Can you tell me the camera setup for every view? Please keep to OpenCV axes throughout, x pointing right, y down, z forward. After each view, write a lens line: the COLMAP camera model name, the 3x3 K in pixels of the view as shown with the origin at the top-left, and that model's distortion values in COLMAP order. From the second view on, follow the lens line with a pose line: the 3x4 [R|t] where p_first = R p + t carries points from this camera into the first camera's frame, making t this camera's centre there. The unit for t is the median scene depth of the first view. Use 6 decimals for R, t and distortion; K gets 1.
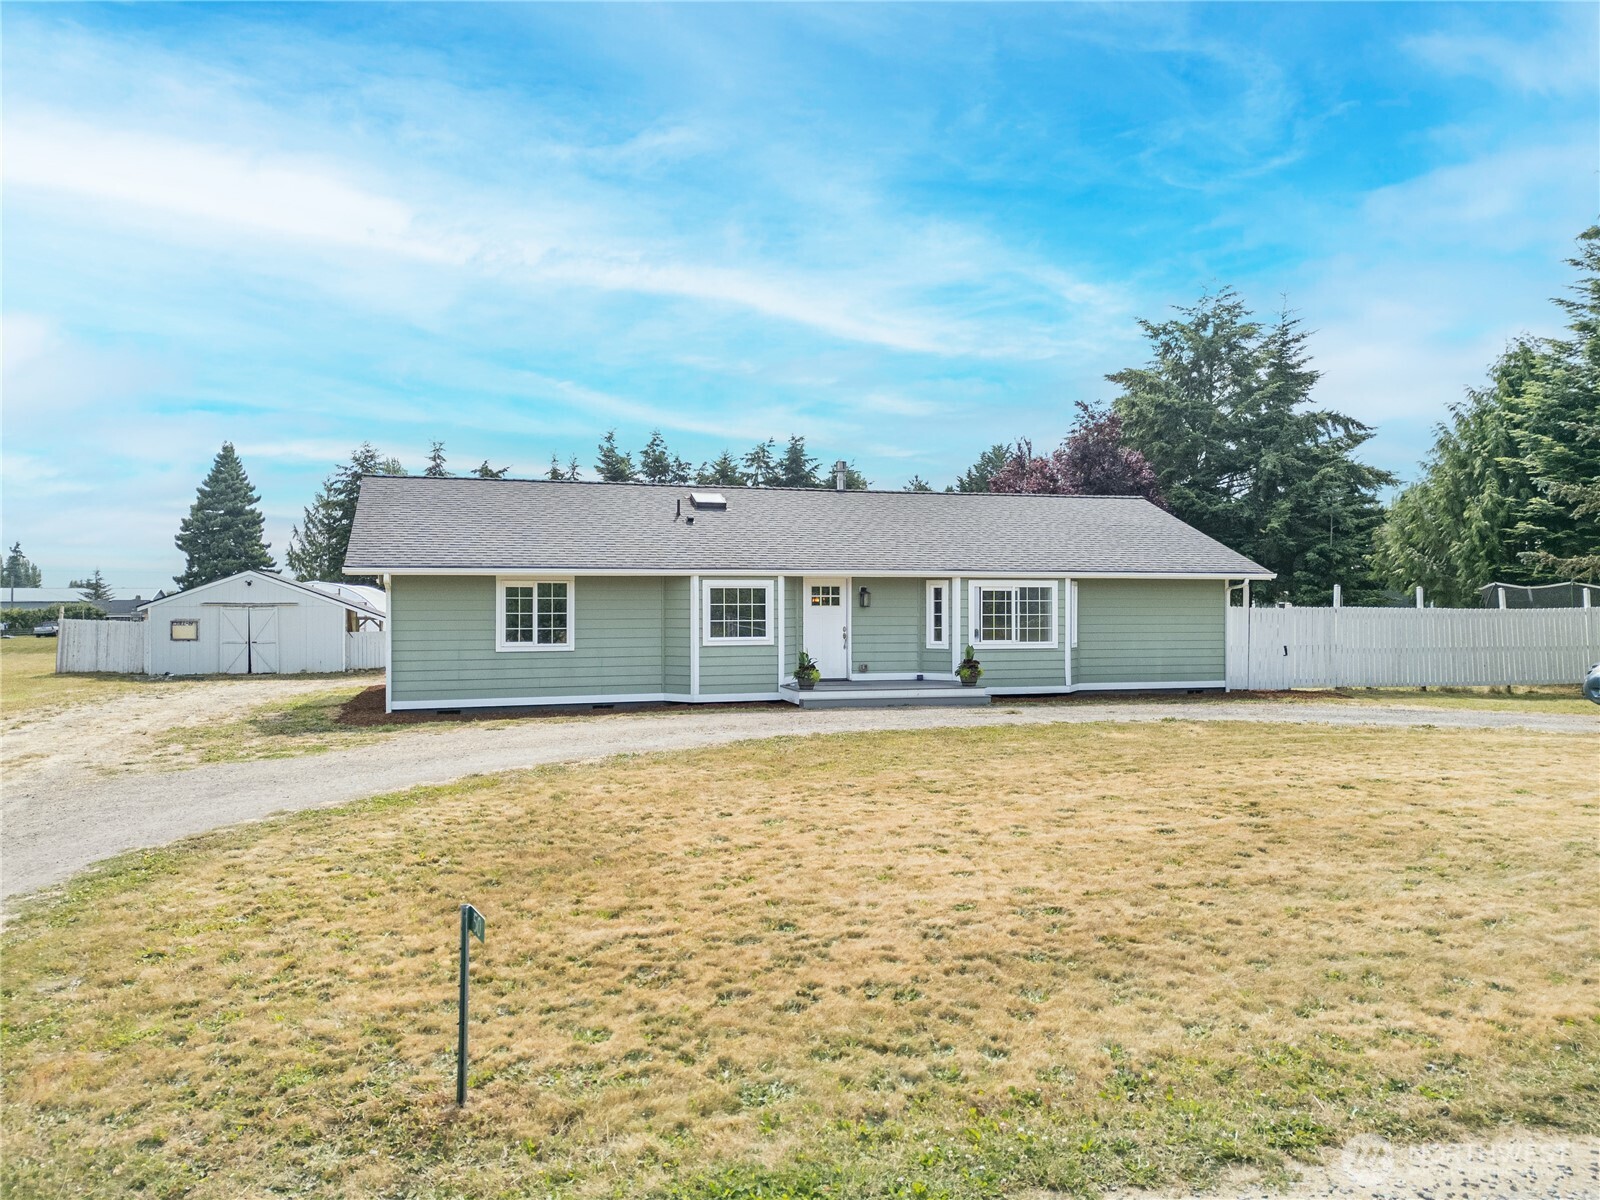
lens RADIAL K [[1162.5, 0, 799.2], [0, 1162.5, 606.9], [0, 0, 1]] dist [0.061086, -0.029600]
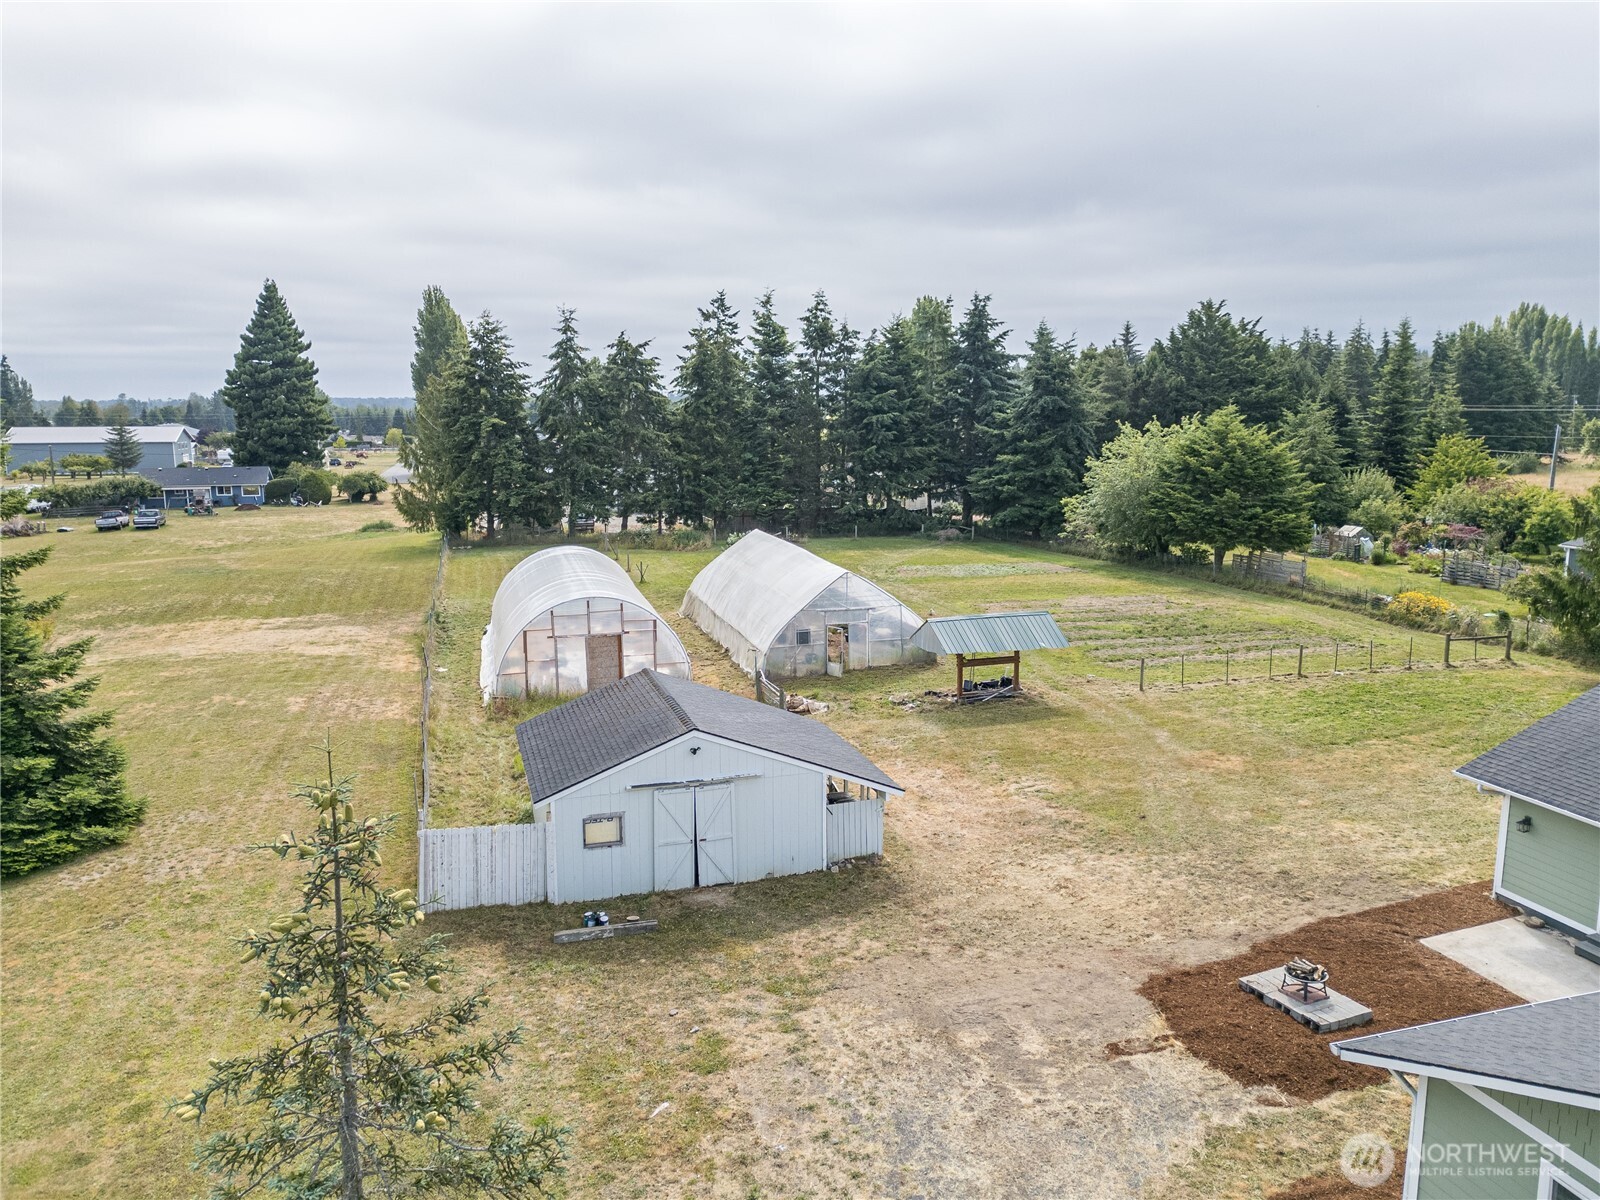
lens RADIAL K [[1162.5, 0, 794.3], [0, 1162.5, 596.1], [0, 0, 1]] dist [0.061086, -0.029600]
pose [[0.999990, -0.001247, 0.004193, -0.719397], [0.000563, 0.987207, 0.159445, -0.345487], [-0.004339, -0.159441, 0.987198, 0.691724]]
